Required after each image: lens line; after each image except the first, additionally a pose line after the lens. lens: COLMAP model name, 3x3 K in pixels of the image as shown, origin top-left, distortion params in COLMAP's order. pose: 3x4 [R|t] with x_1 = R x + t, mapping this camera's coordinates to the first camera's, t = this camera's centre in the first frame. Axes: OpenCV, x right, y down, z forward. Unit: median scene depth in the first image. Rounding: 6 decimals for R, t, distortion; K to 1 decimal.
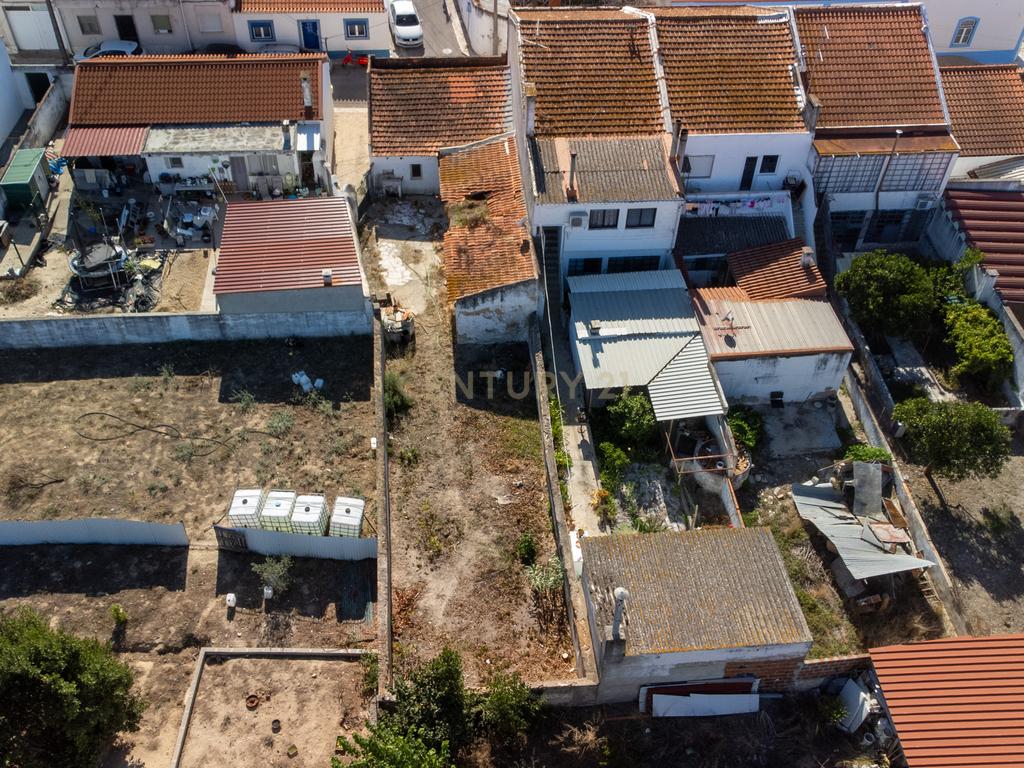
lens RADIAL K [[1013.1, 0, 512.0], [0, 1013.1, 384.0], [0, 0, 1]] dist [0.095610, -0.184480]
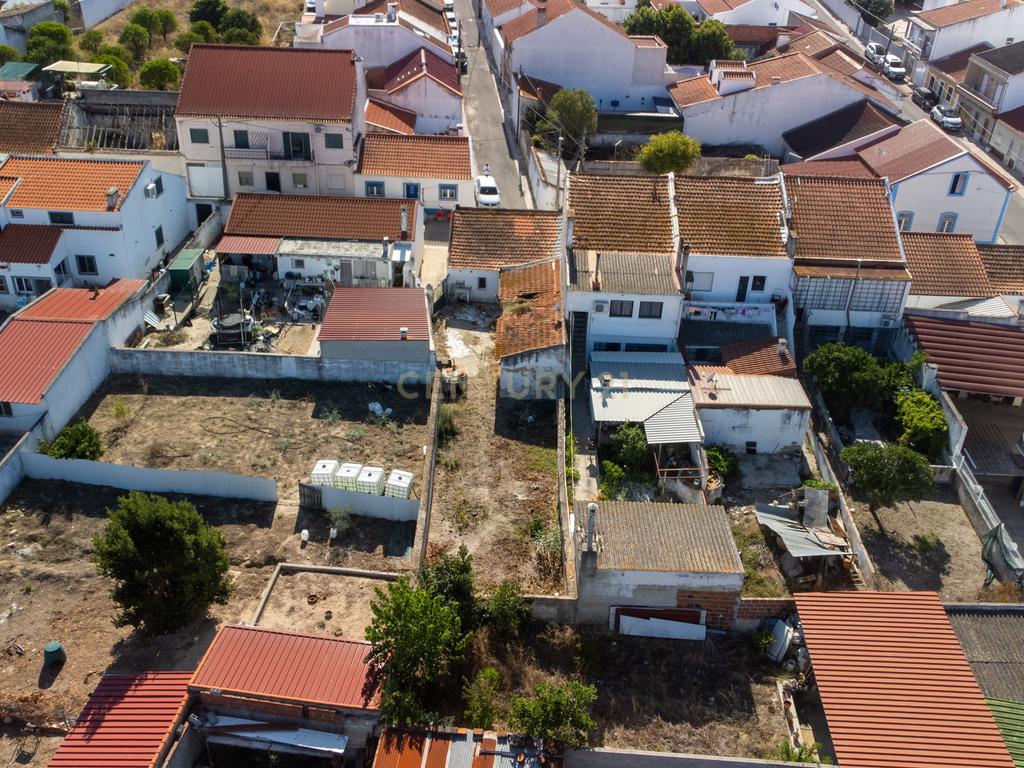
lens RADIAL K [[1013.1, 0, 512.0], [0, 1013.1, 384.0], [0, 0, 1]] dist [0.095610, -0.184480]
pose [[0.994491, 0.061771, -0.084690, 0.071294], [-0.080122, 0.968890, -0.234166, 0.254266], [0.067591, 0.239661, 0.968501, -0.237794]]
